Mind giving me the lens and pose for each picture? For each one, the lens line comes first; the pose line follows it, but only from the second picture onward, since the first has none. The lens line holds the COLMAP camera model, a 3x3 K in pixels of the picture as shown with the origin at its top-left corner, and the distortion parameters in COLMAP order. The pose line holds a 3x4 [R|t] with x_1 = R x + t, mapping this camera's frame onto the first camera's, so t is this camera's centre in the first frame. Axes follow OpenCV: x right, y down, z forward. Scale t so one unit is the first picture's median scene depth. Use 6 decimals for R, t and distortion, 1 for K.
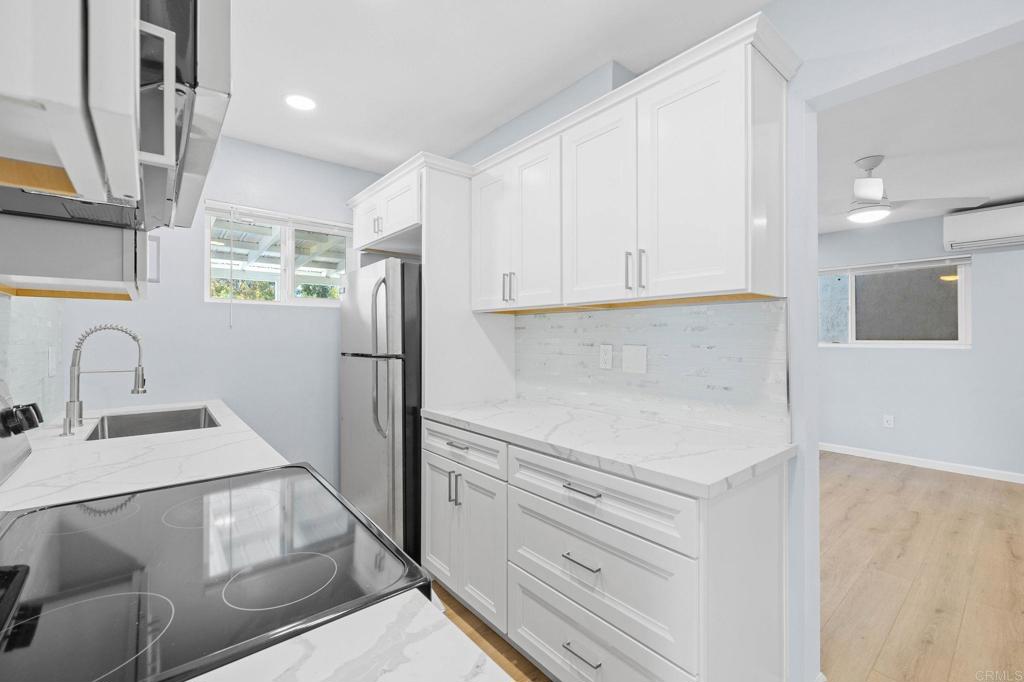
lens RADIAL K [[430.8, 0, 511.9], [0, 430.8, 336.6], [0, 0, 1]] dist [0.001126, 0.000364]
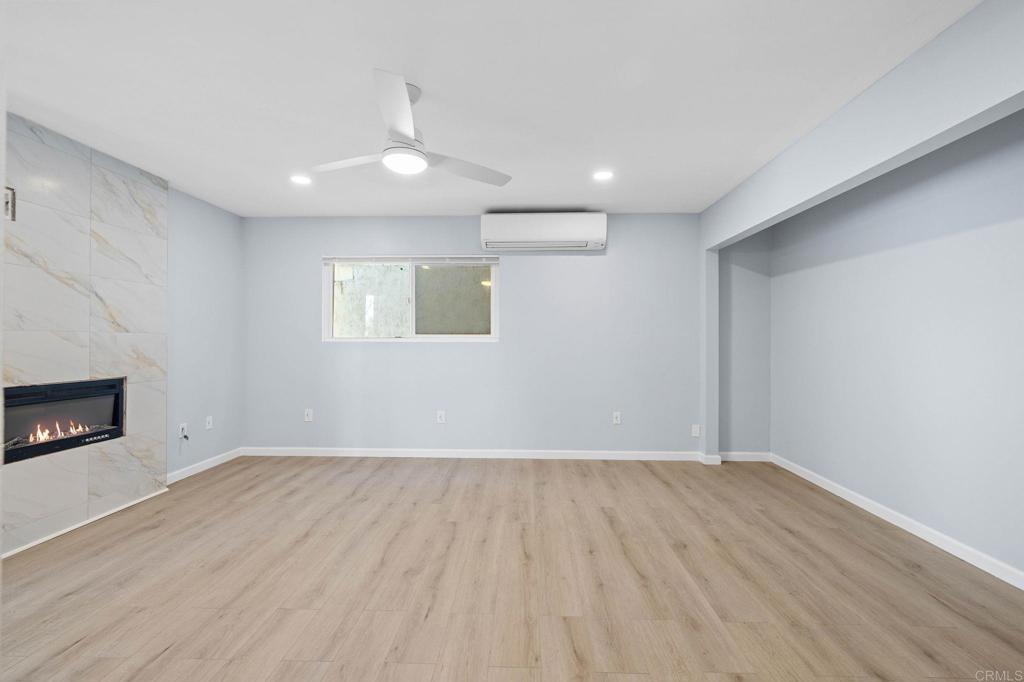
lens RADIAL K [[430.8, 0, 511.9], [0, 430.8, 336.6], [0, 0, 1]] dist [0.001126, 0.000364]
pose [[0.666764, 0.008327, 0.745222, 0.317373], [-0.003935, 0.999963, -0.007652, 0.026689], [-0.745258, 0.002170, 0.666772, 0.287418]]
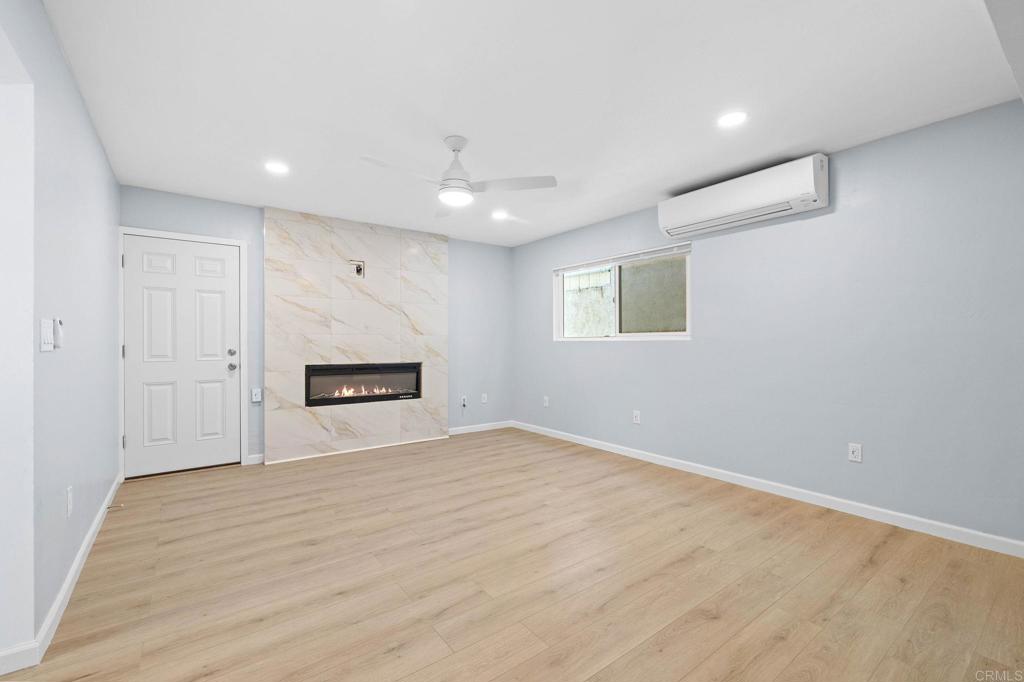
lens RADIAL K [[436.6, 0, 512.0], [0, 436.6, 341.0], [0, 0, 1]] dist [0.002071, 0.000371]
pose [[0.998676, -0.000195, -0.051432, 0.827505], [0.000158, 1.000000, -0.000723, 0.035875], [0.051432, 0.000714, 0.998676, 0.014975]]
